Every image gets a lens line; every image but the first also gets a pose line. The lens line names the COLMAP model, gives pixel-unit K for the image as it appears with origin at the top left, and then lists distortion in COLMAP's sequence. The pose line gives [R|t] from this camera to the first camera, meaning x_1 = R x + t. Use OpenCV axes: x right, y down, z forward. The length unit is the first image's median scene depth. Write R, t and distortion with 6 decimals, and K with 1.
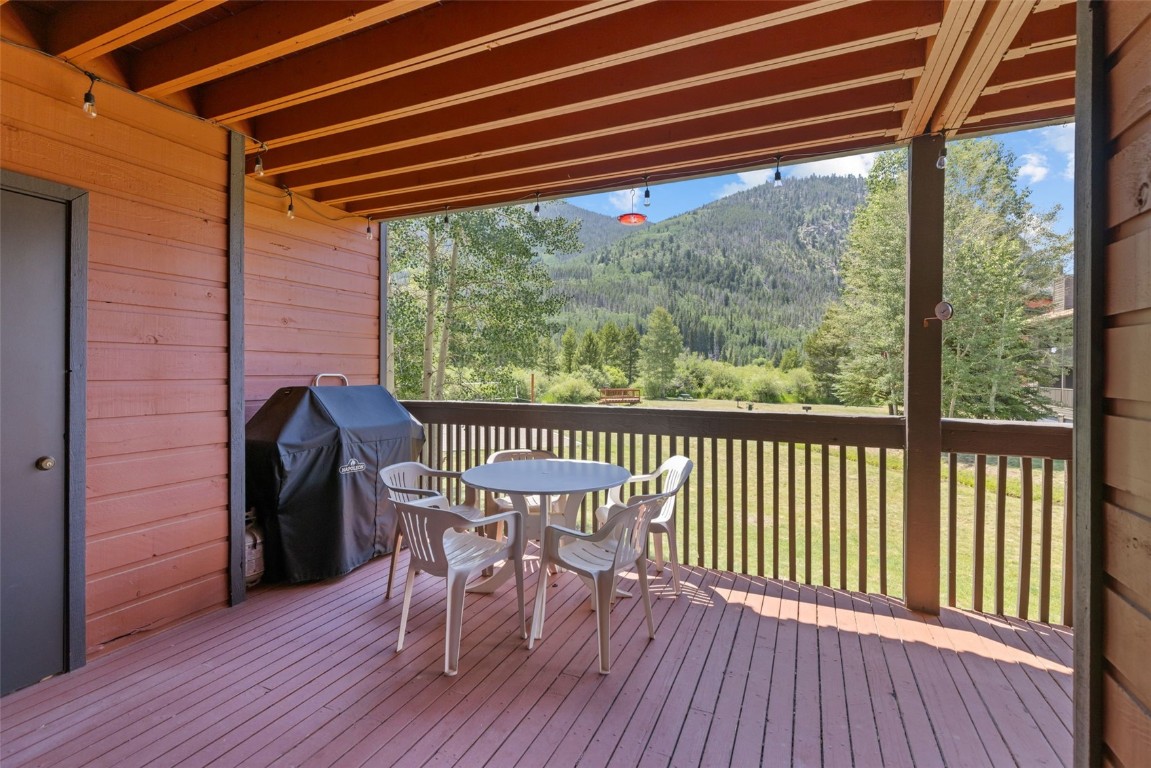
lens RADIAL K [[515.8, 0, 574.8], [0, 515.8, 374.2], [0, 0, 1]] dist [0.005511, 0.000083]
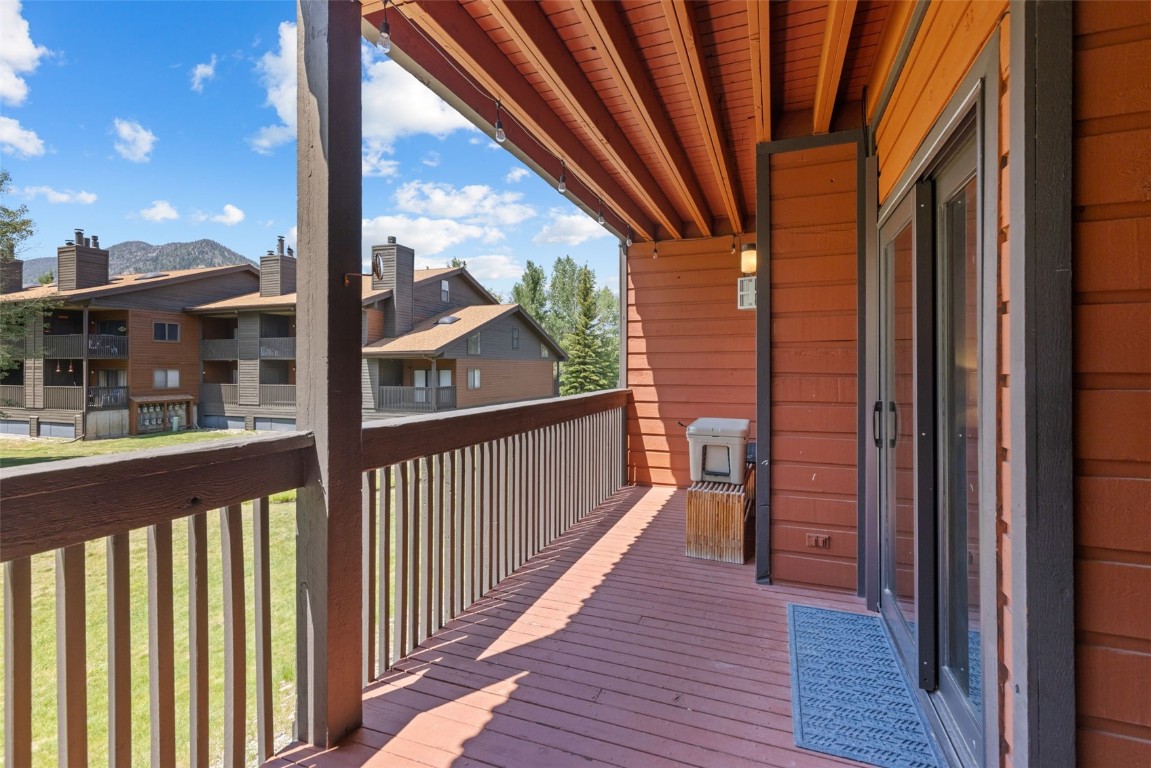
lens RADIAL K [[518.2, 0, 576.5], [0, 518.2, 368.1], [0, 0, 1]] dist [0.004969, 0.000087]
pose [[-0.058349, -0.006330, 0.998276, 0.005281], [0.007473, 0.999949, 0.006777, 0.001609], [-0.998268, 0.007855, -0.058299, 0.156014]]
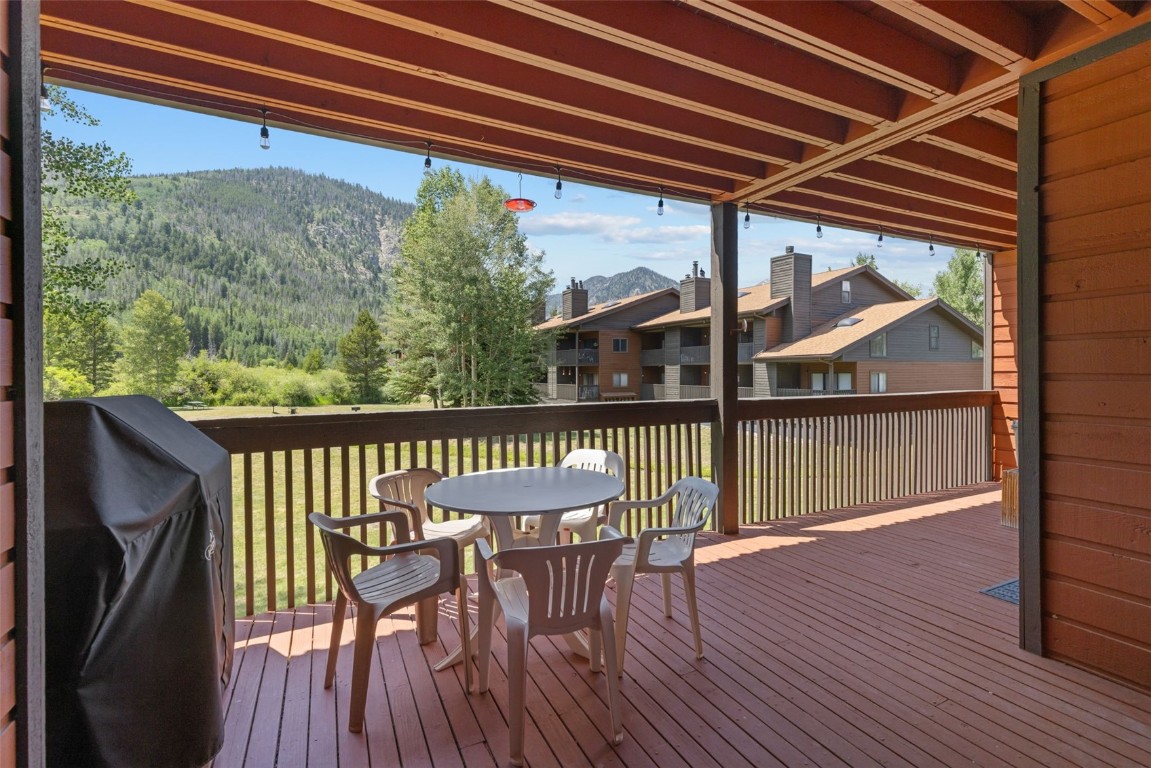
lens RADIAL K [[515.8, 0, 574.8], [0, 515.8, 374.2], [0, 0, 1]] dist [0.005511, 0.000083]
pose [[0.634287, -0.011432, 0.773013, -0.146210], [0.013309, 0.999904, 0.003867, 0.001241], [-0.772983, 0.007835, 0.634378, 0.087714]]
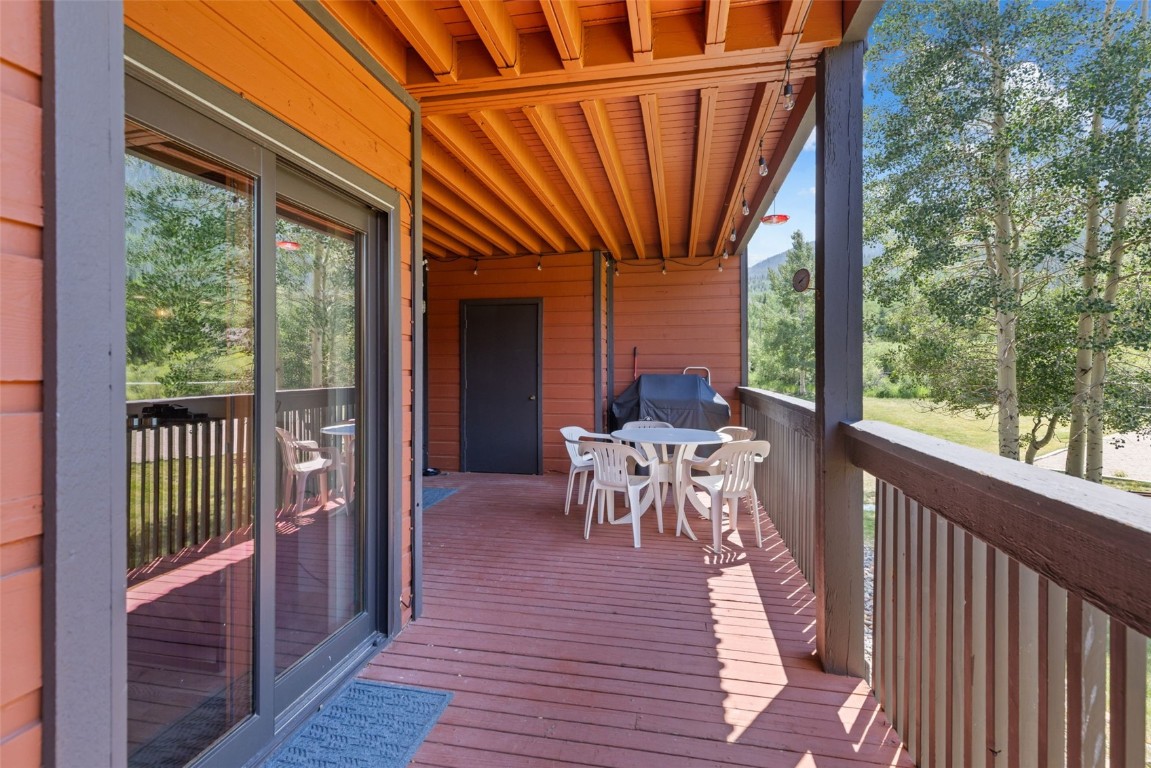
lens RADIAL K [[515.0, 0, 576.1], [0, 515.0, 371.9], [0, 0, 1]] dist [0.004317, -0.000056]
pose [[0.220081, -0.003067, -0.975477, 0.279372], [-0.007919, 0.999956, -0.004931, 0.006489], [0.975449, 0.008810, 0.220047, 0.097354]]
